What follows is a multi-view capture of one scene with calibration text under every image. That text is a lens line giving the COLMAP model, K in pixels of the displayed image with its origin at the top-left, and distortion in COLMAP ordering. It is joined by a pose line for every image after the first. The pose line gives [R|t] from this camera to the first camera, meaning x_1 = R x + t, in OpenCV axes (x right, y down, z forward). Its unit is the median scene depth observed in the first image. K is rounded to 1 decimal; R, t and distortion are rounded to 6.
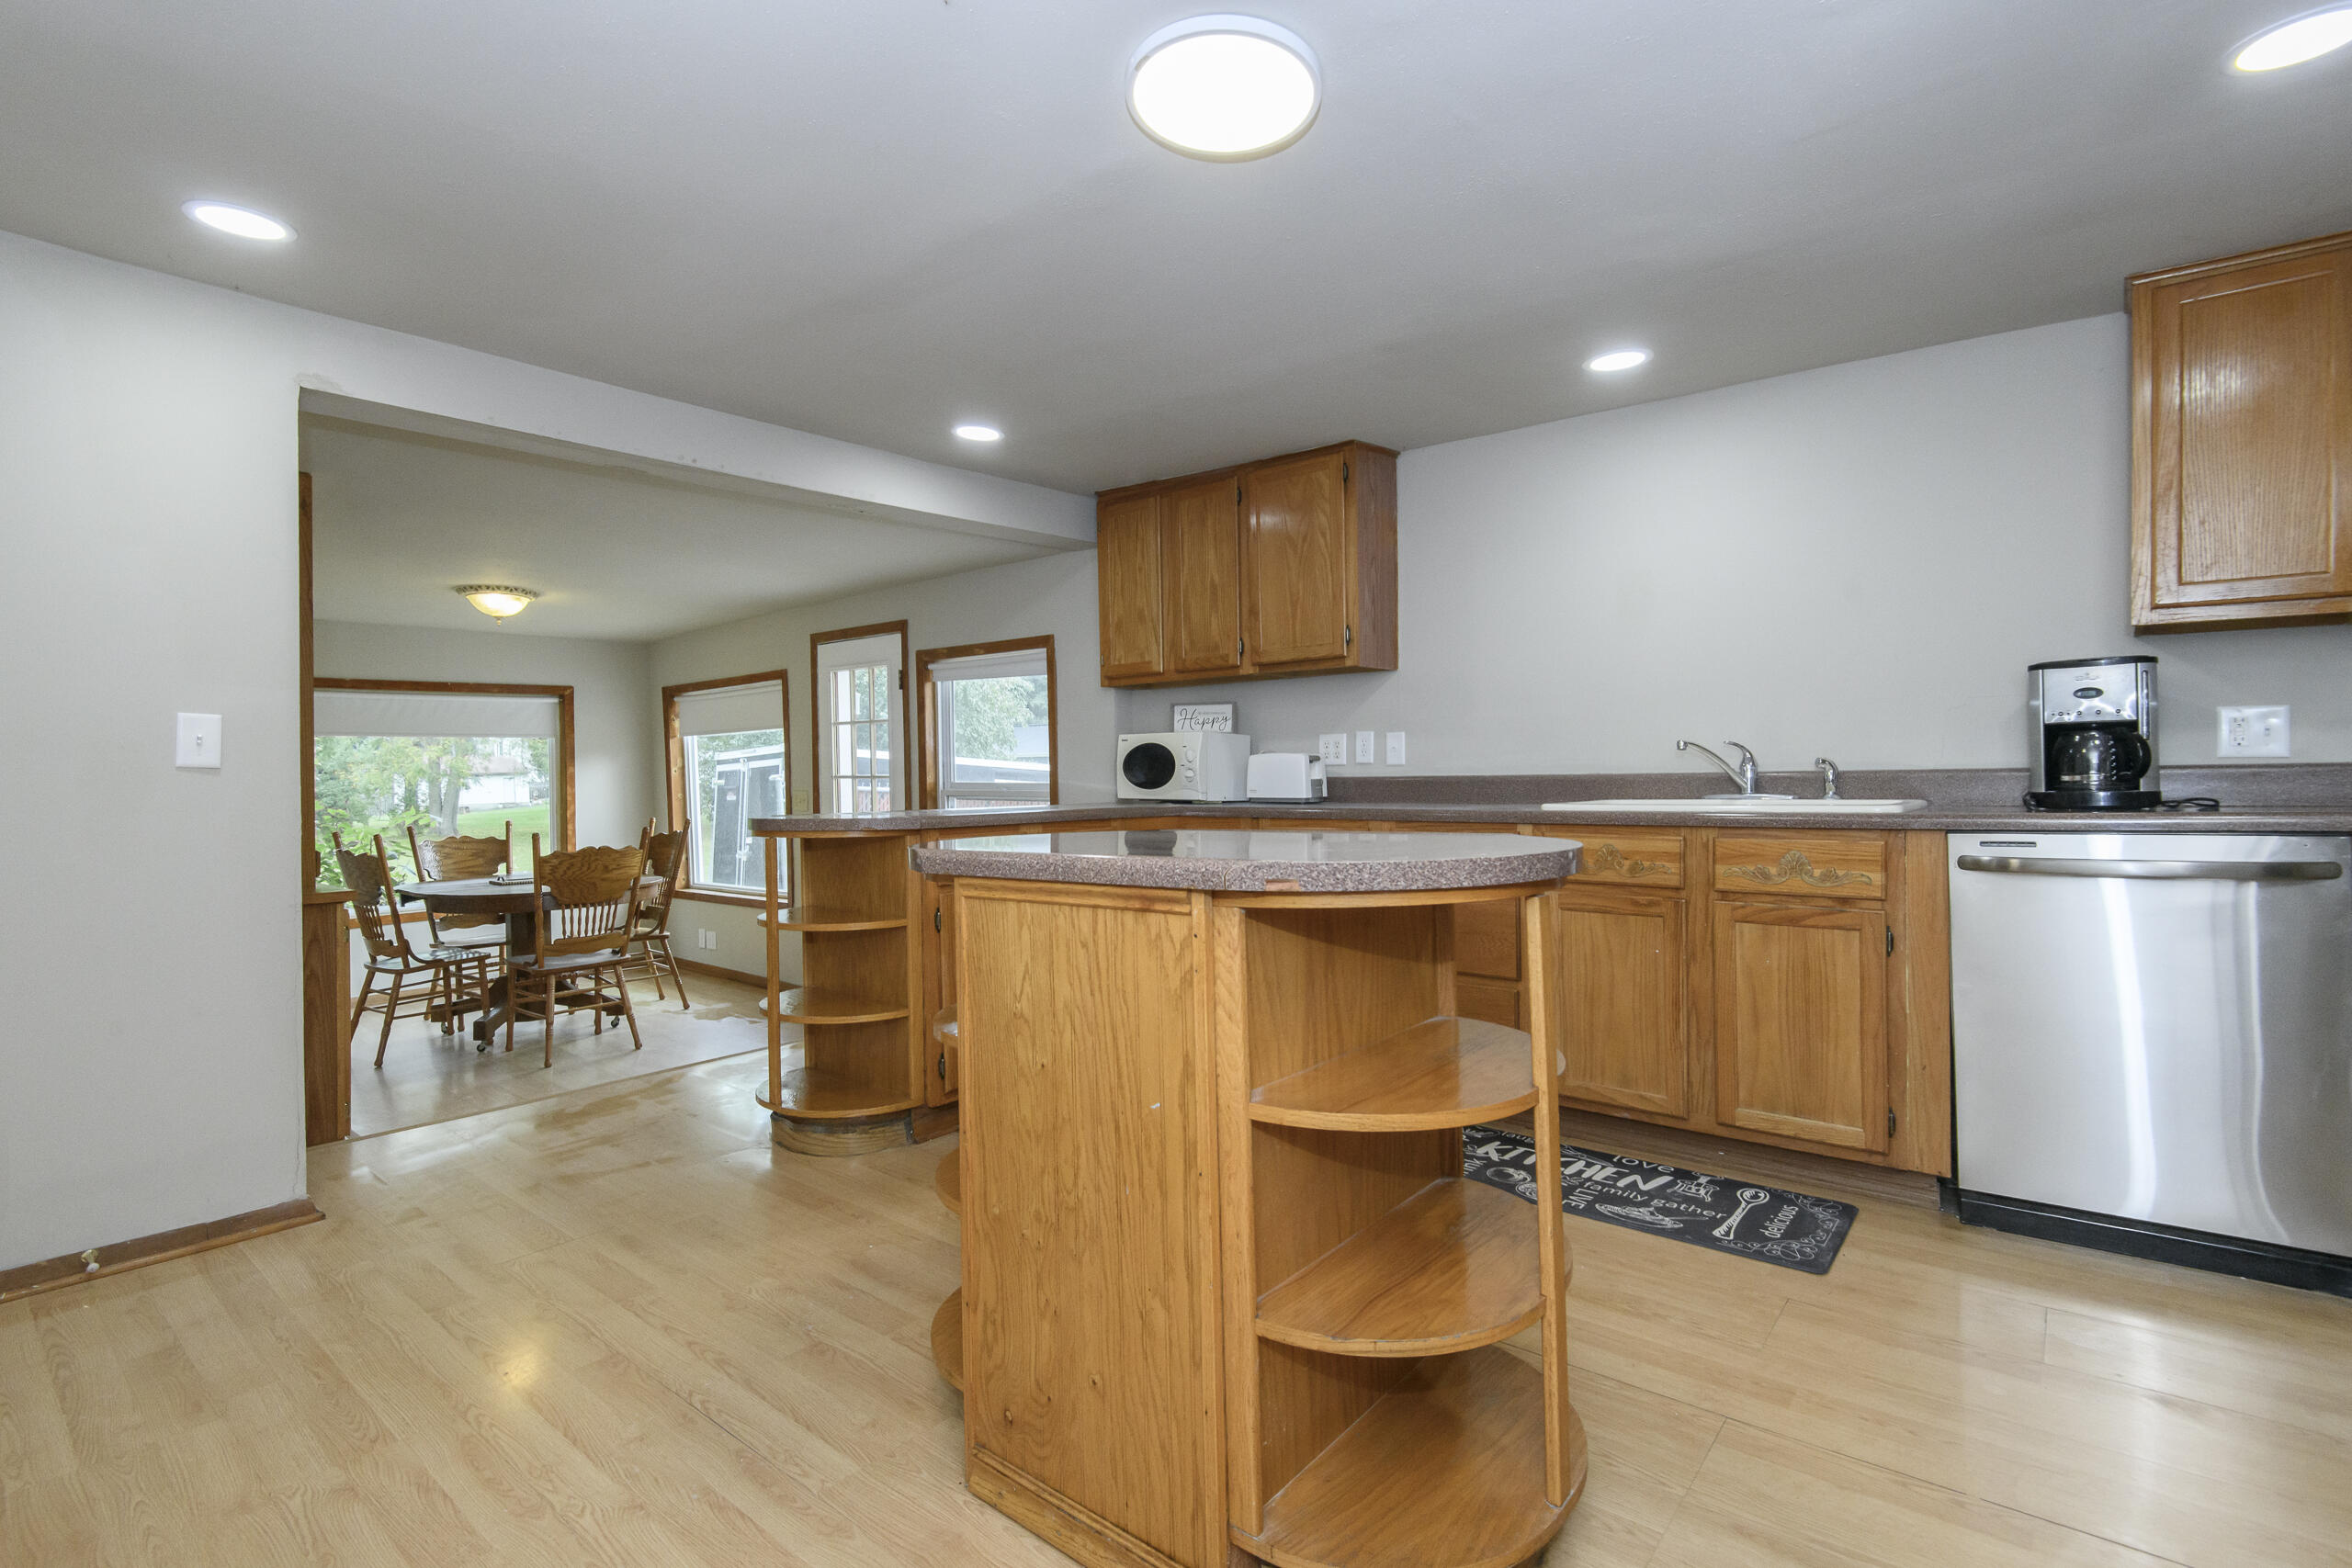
lens RADIAL K [[1040.7, 0, 1176.0], [0, 1040.7, 784.0], [0, 0, 1]] dist [0.001823, -0.000006]
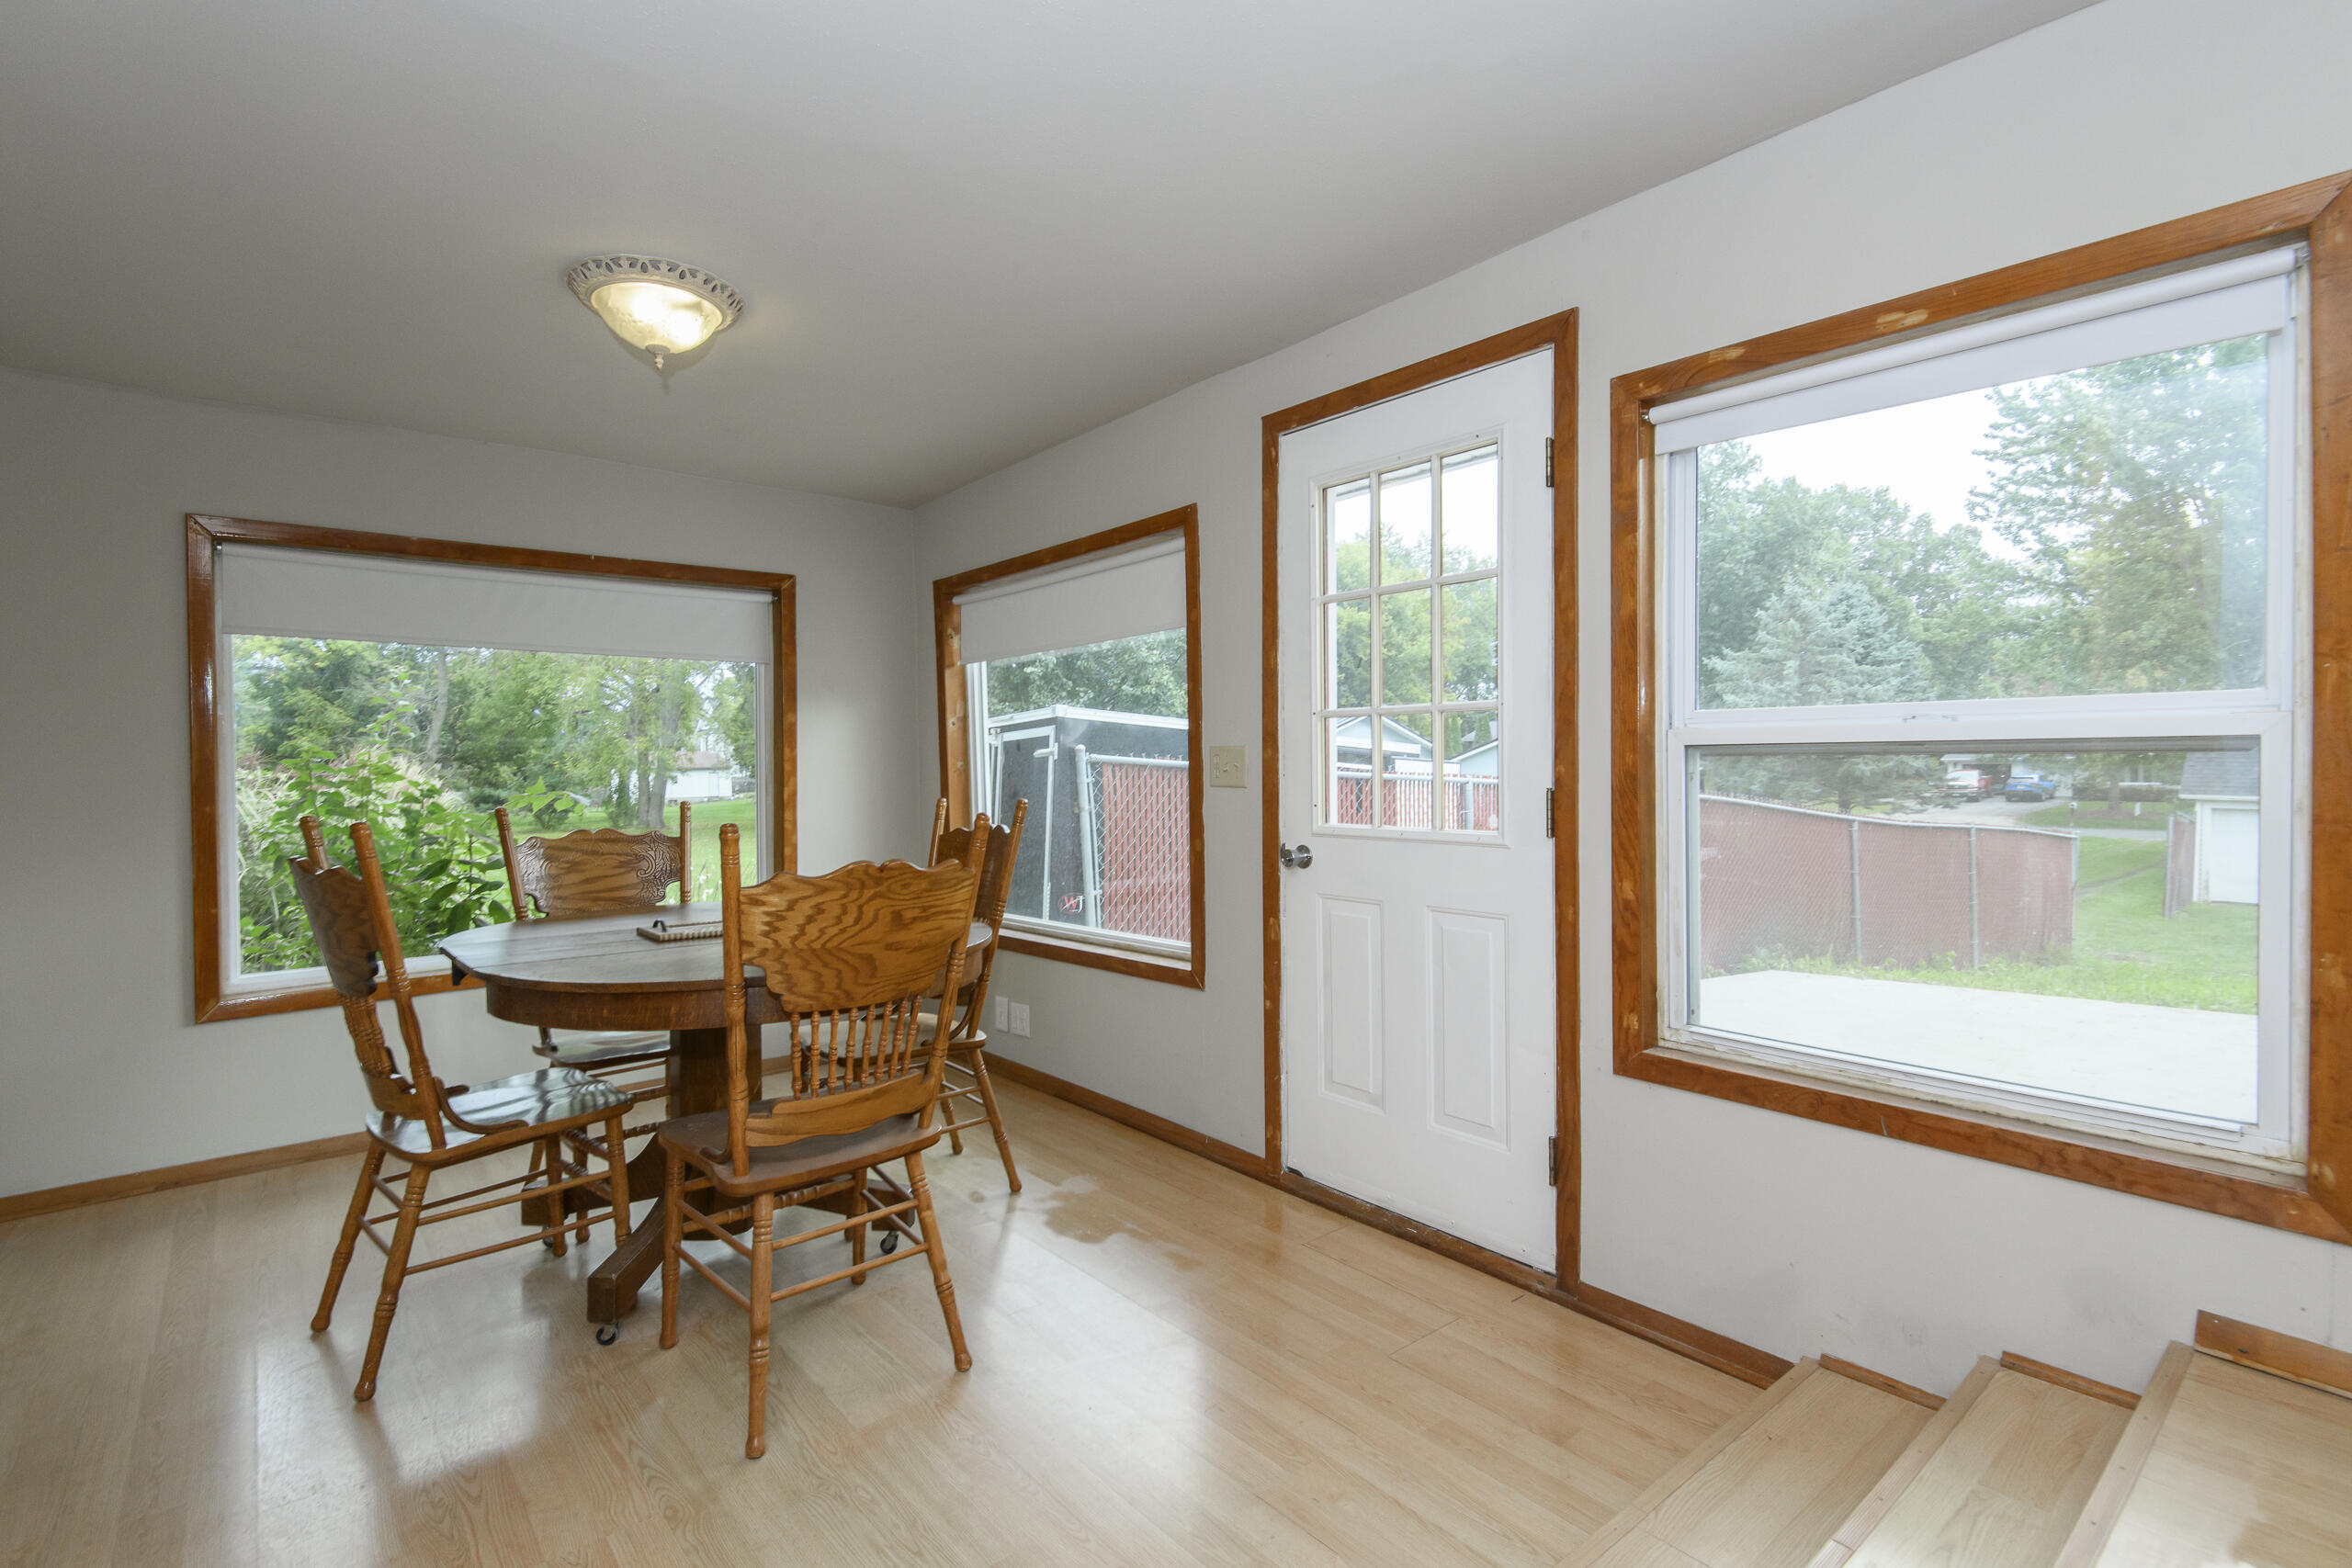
lens RADIAL K [[1093.7, 0, 1176.0], [0, 1093.7, 784.0], [0, 0, 1]] dist [0.002399, 0.000256]
pose [[0.985544, 0.008110, -0.169227, -0.320264], [-0.008128, 0.999967, 0.000584, 0.025855], [0.169226, 0.000800, 0.985577, 0.524791]]
